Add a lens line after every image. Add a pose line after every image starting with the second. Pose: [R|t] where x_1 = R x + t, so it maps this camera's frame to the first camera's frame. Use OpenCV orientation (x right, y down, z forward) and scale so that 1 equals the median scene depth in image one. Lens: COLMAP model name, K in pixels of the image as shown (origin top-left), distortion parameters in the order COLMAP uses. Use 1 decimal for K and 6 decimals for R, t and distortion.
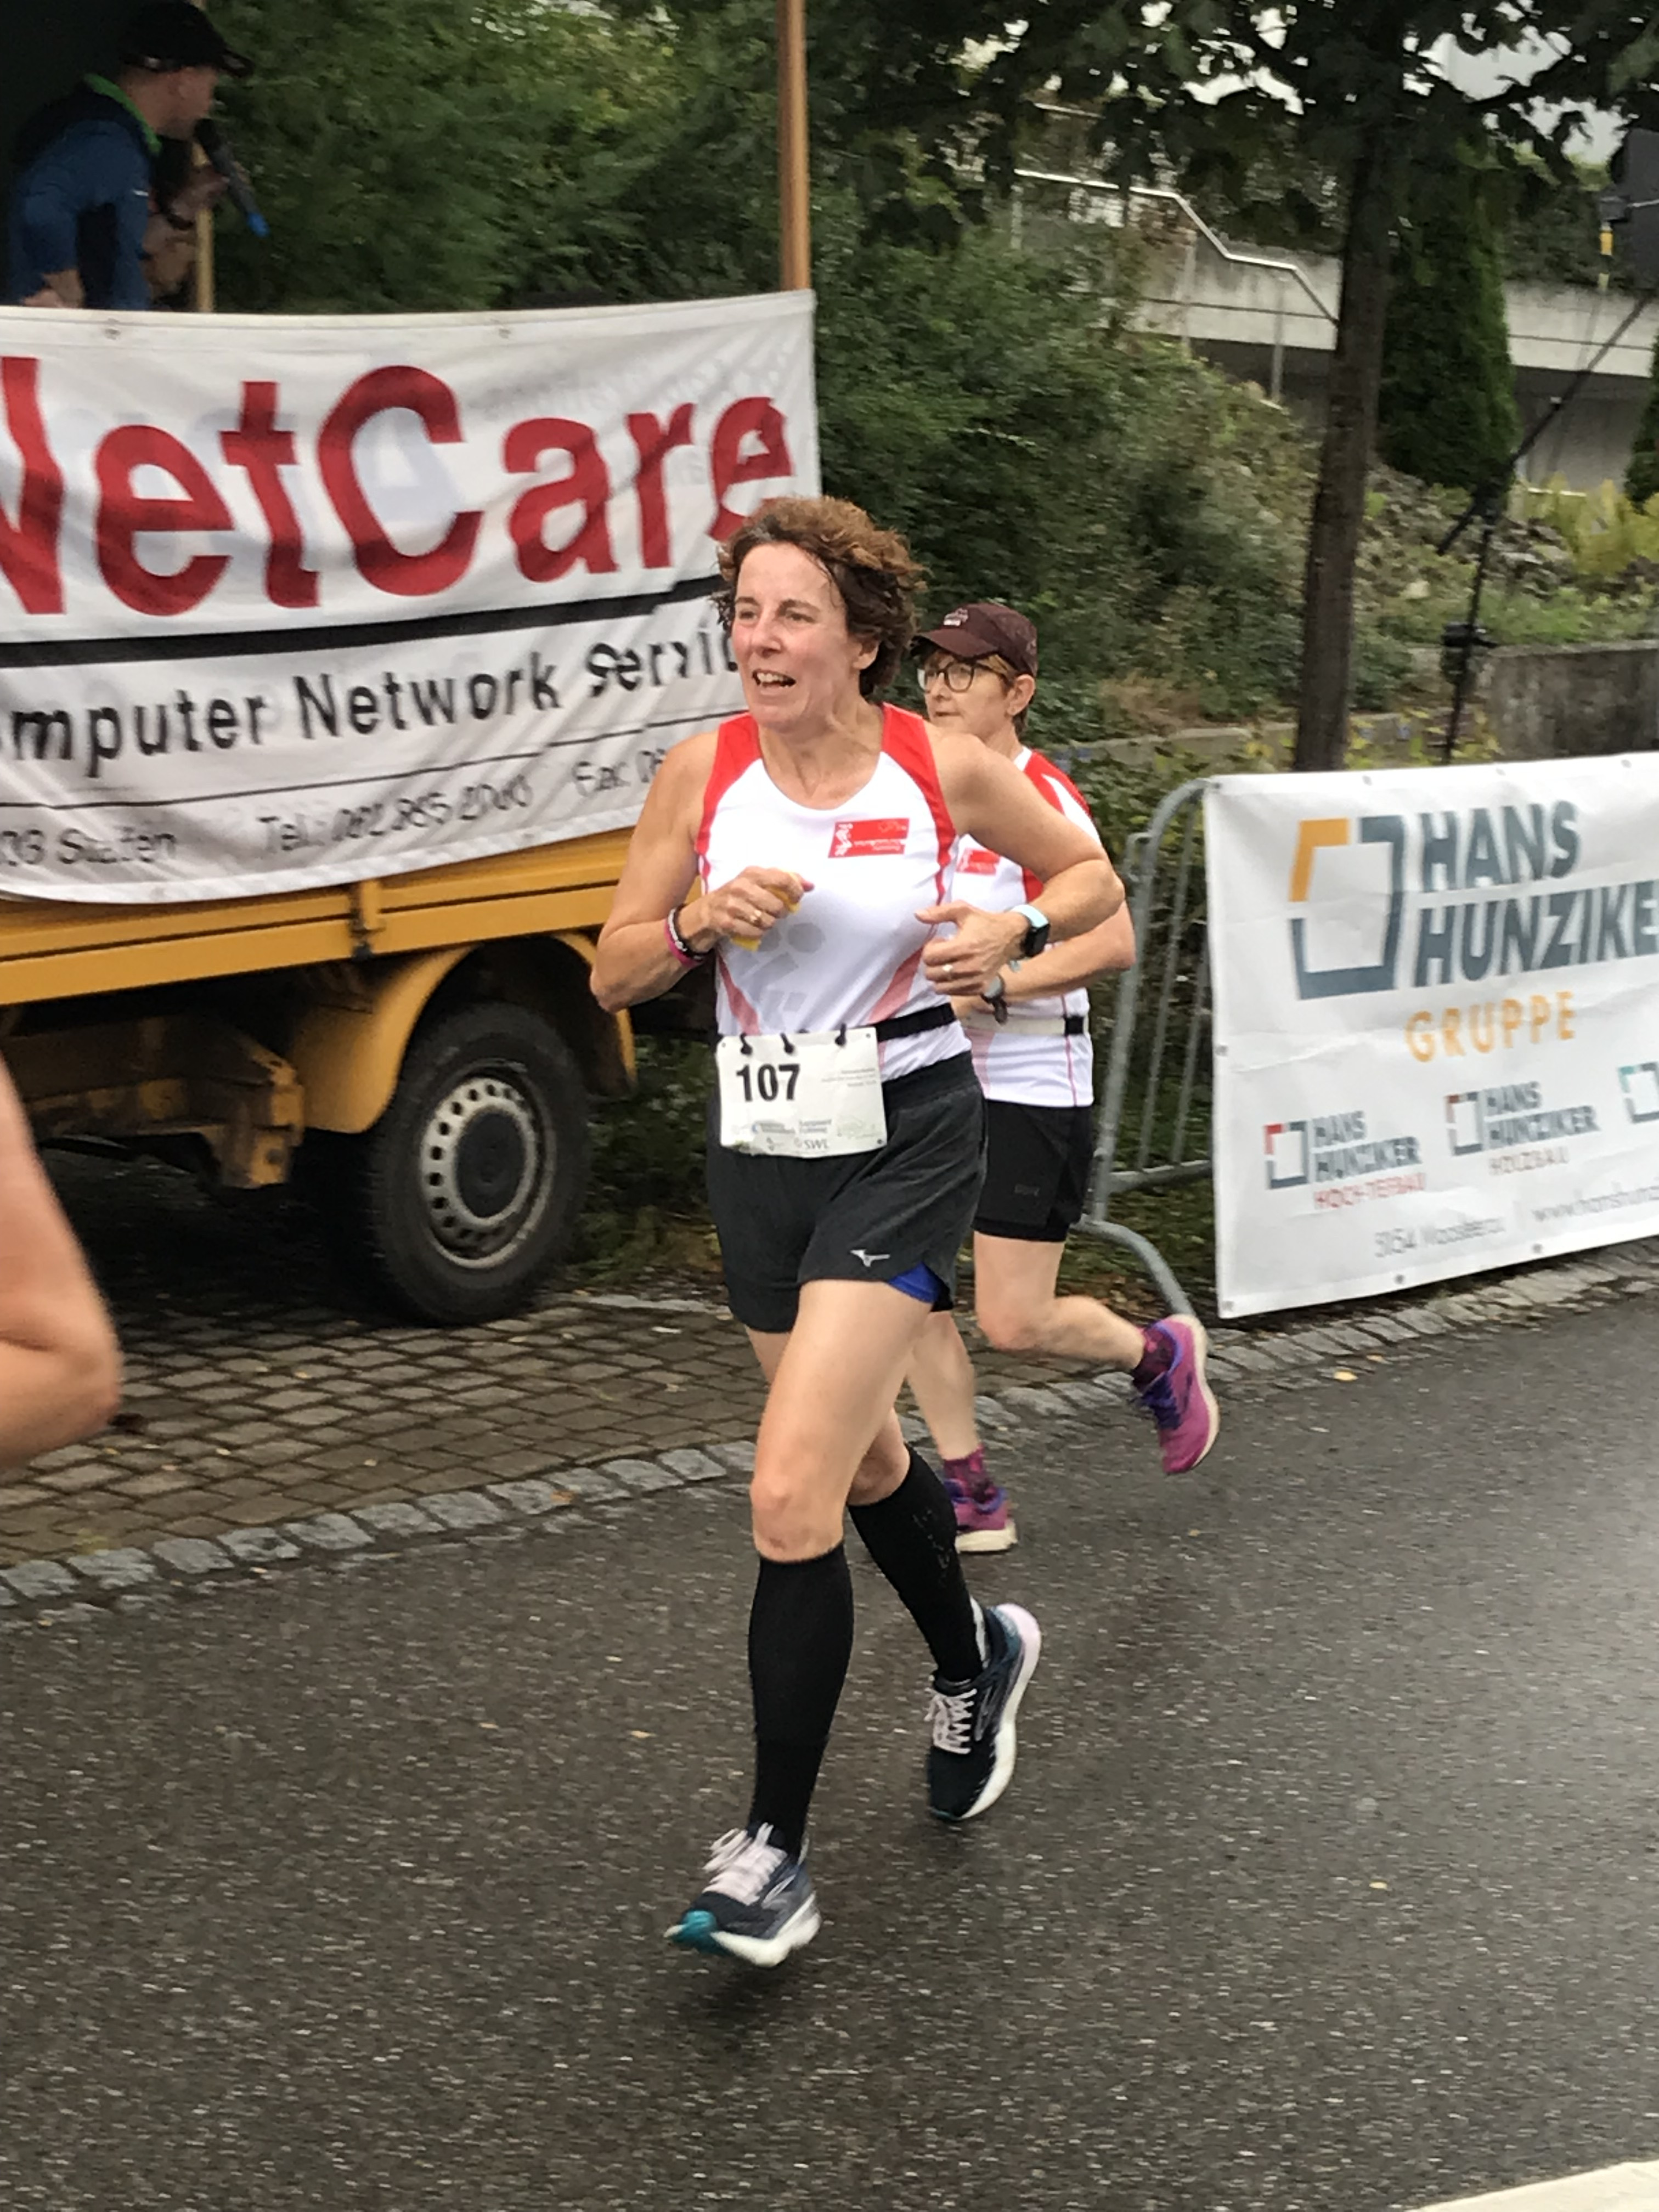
lens RADIAL K [[4369.3, 0, 868.8], [0, 4369.3, 1070.7], [0, 0, 1]] dist [0.229488, -1.190384]
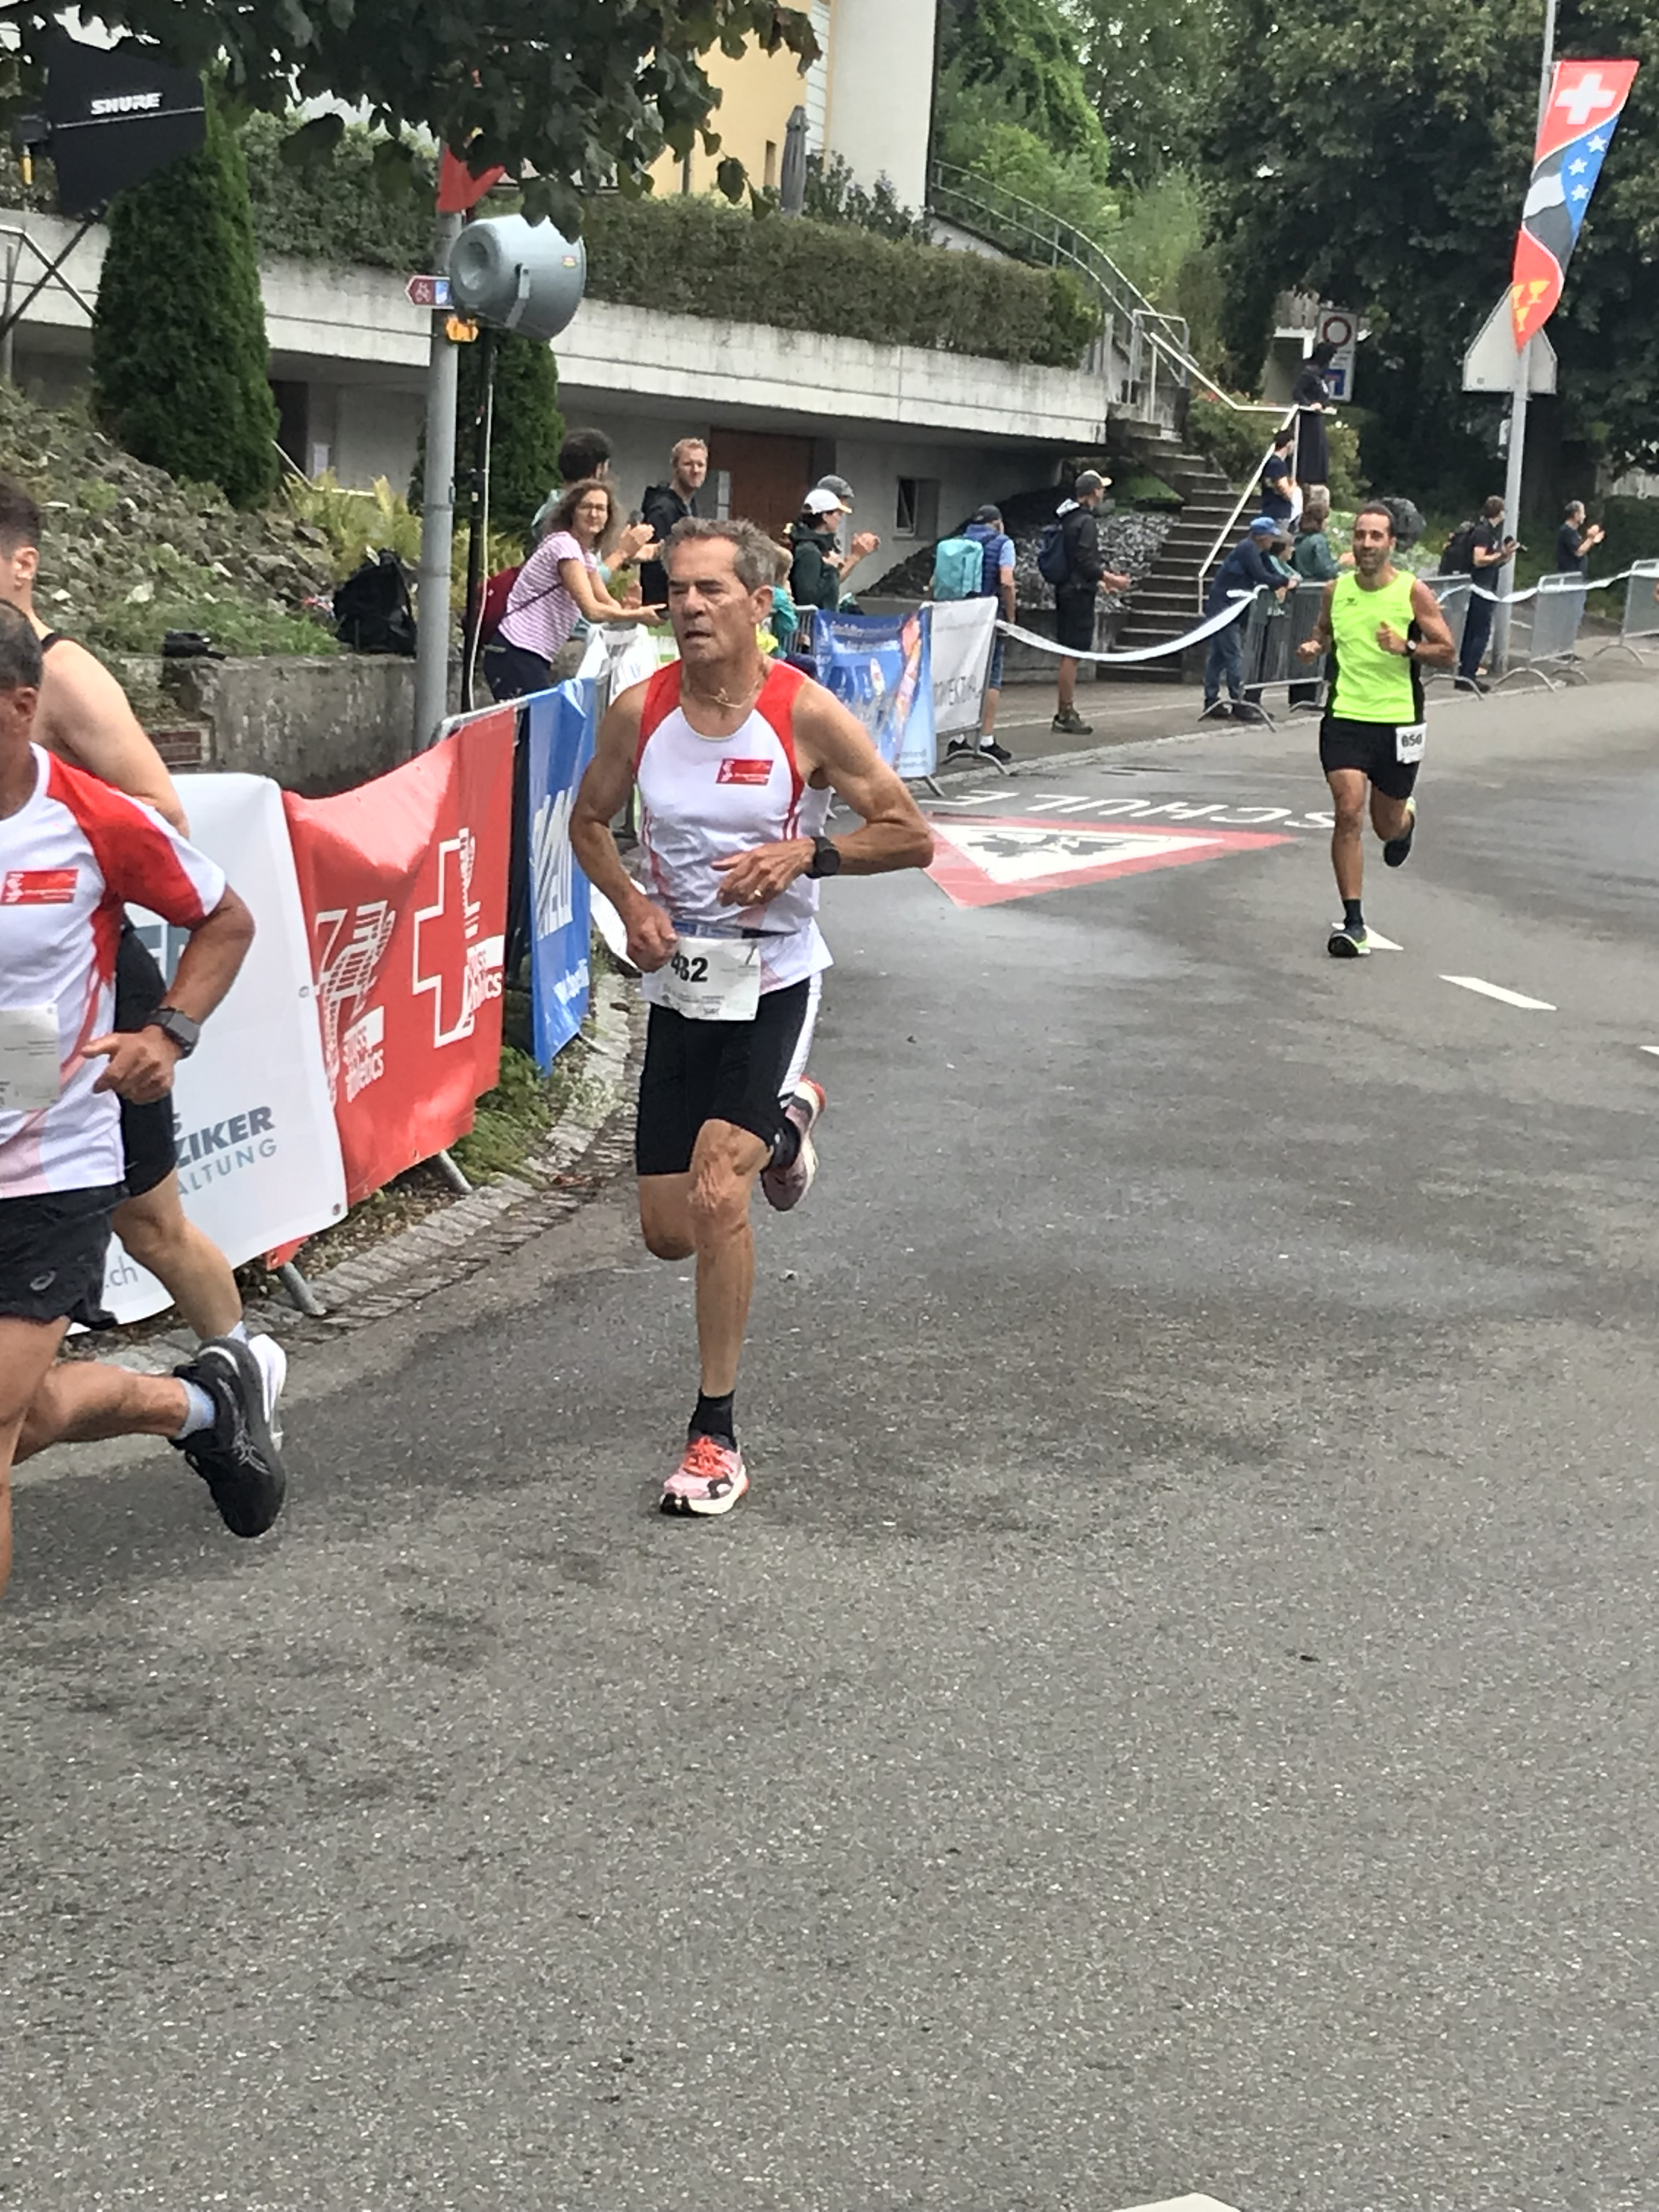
lens RADIAL K [[4705.6, 0, 854.2], [0, 4705.6, 1106.3], [0, 0, 1]] dist [0.248469, -1.444757]
pose [[0.972306, -0.017178, 0.233079, 0.061742], [0.017819, 0.999841, -0.000644, -0.003280], [-0.233031, 0.004780, 0.972457, 0.048318]]
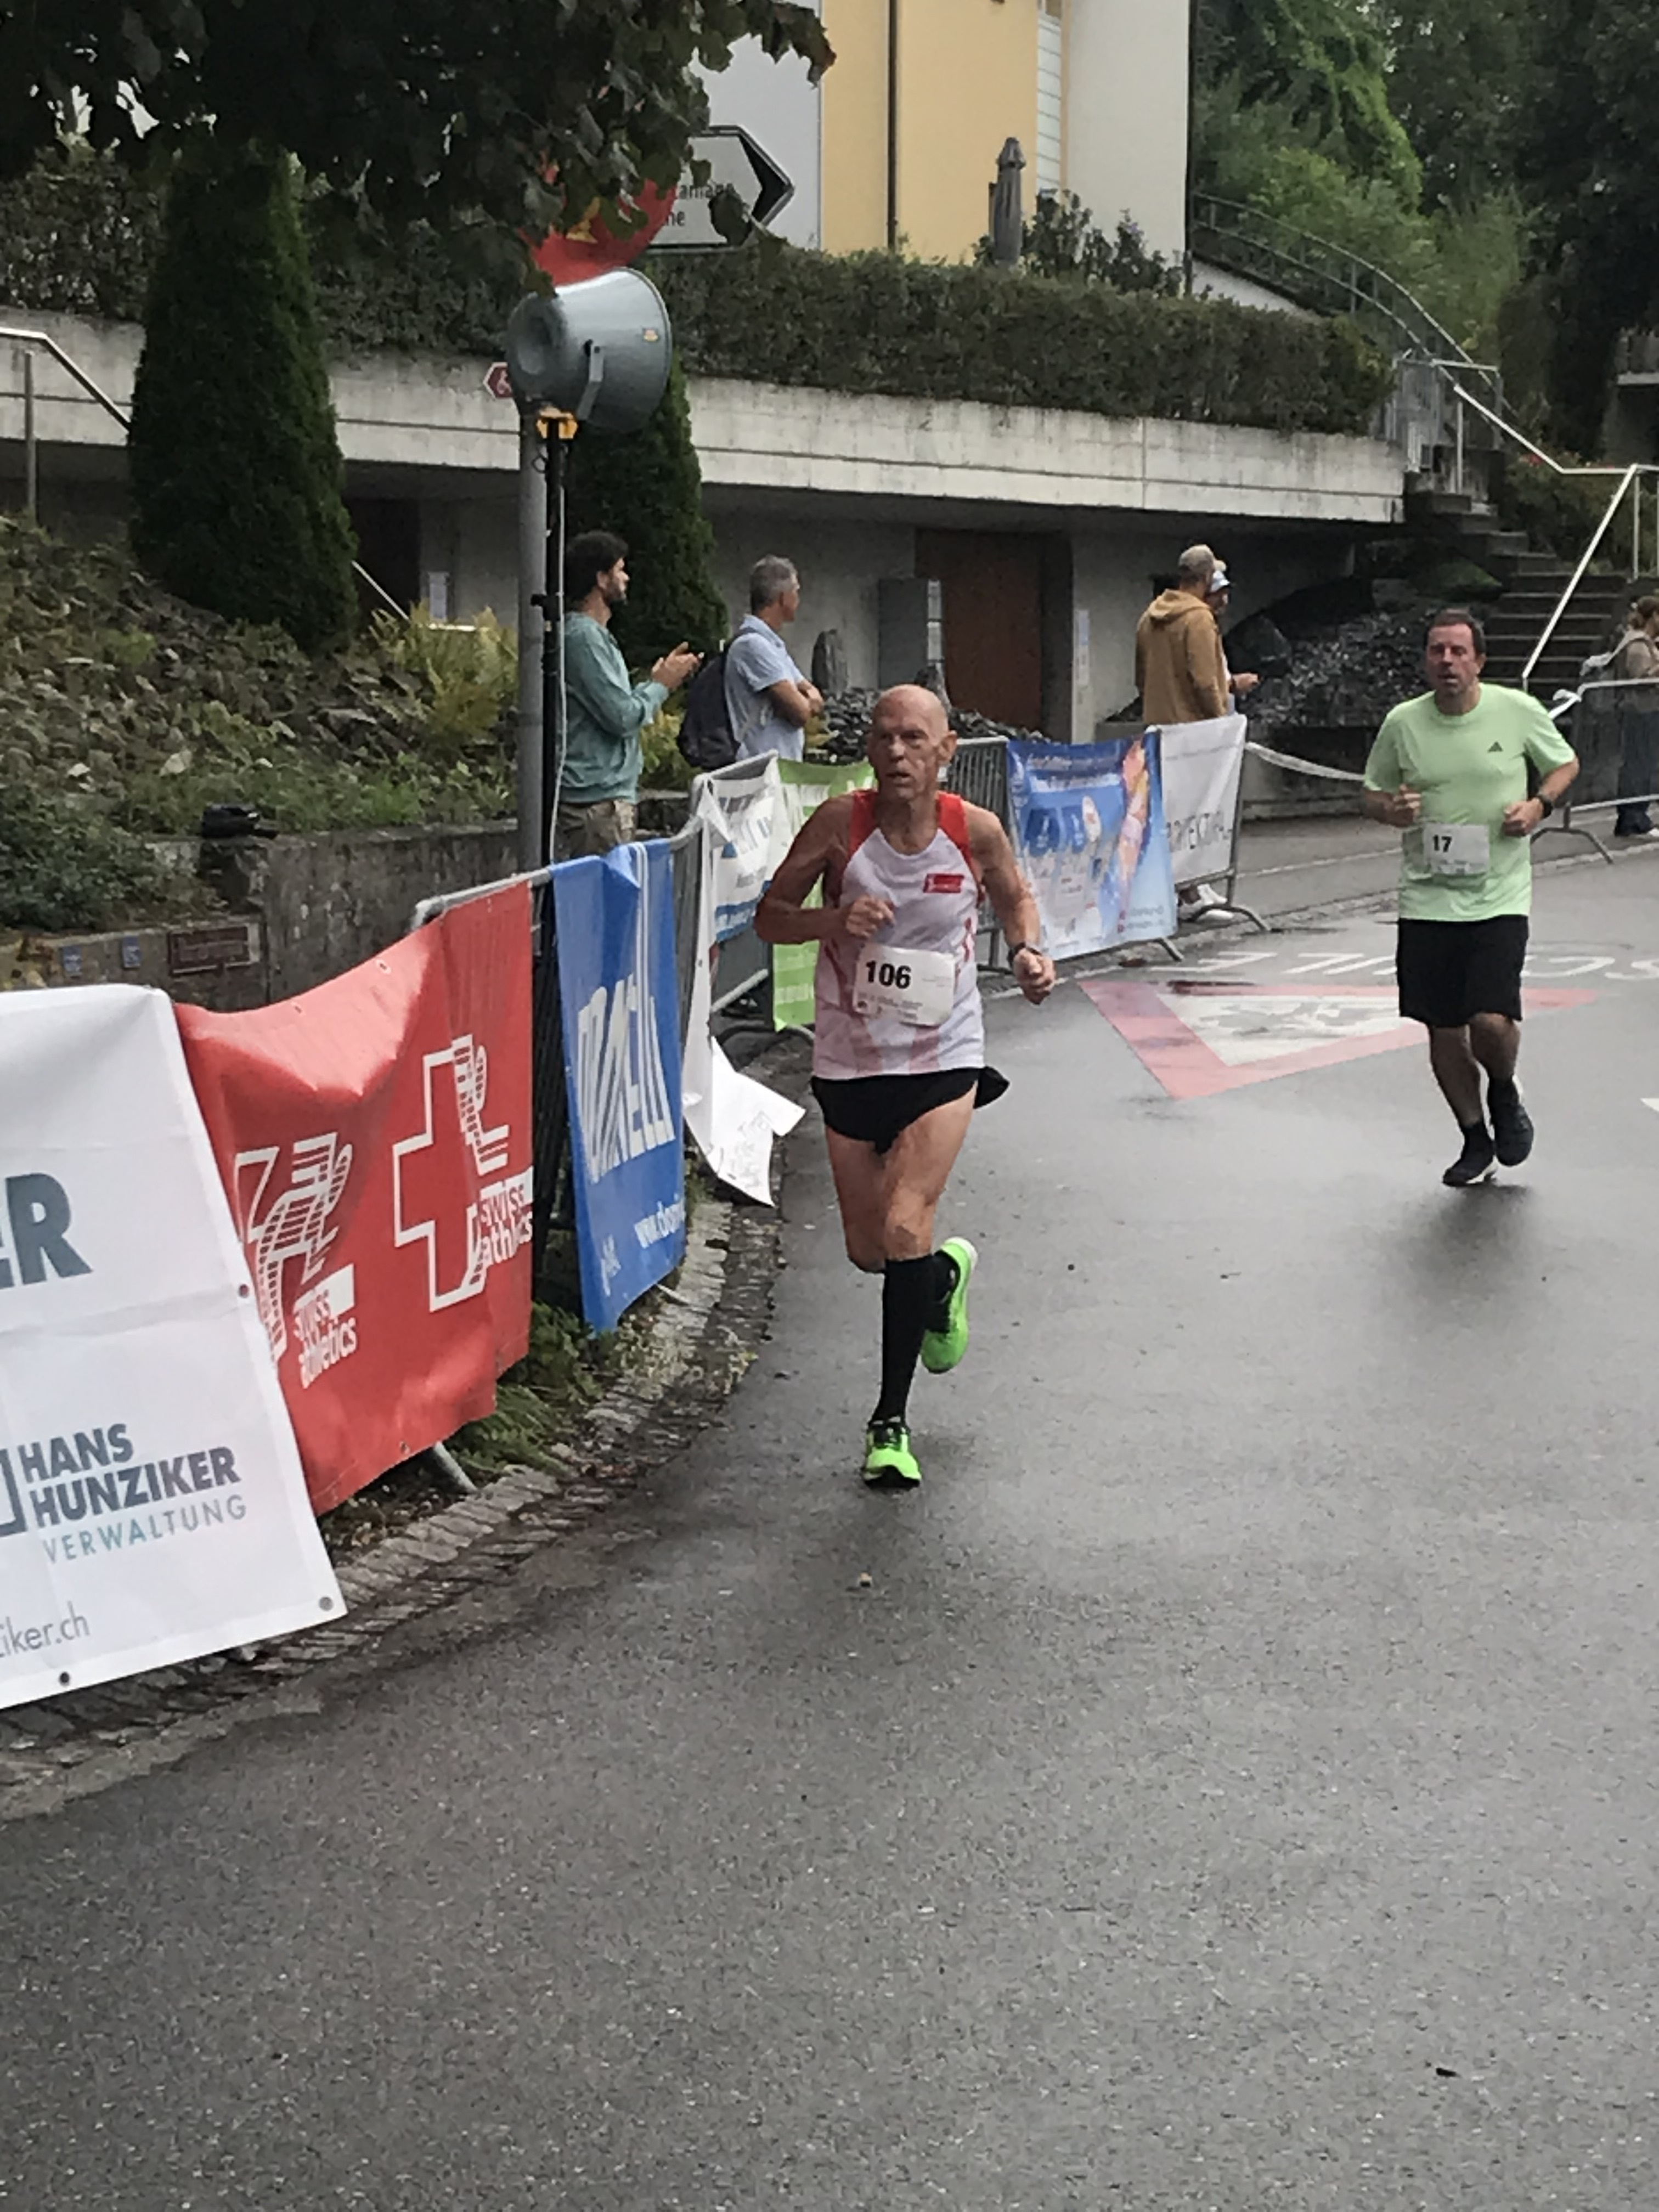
lens RADIAL K [[5685.3, 0, 866.4], [0, 5685.3, 1099.5], [0, 0, 1]] dist [0.240531, -1.651751]
pose [[0.982029, -0.050887, 0.181743, 0.095860], [0.060031, 0.997174, -0.045169, -0.005045], [-0.178931, 0.055267, 0.982308, 0.069382]]
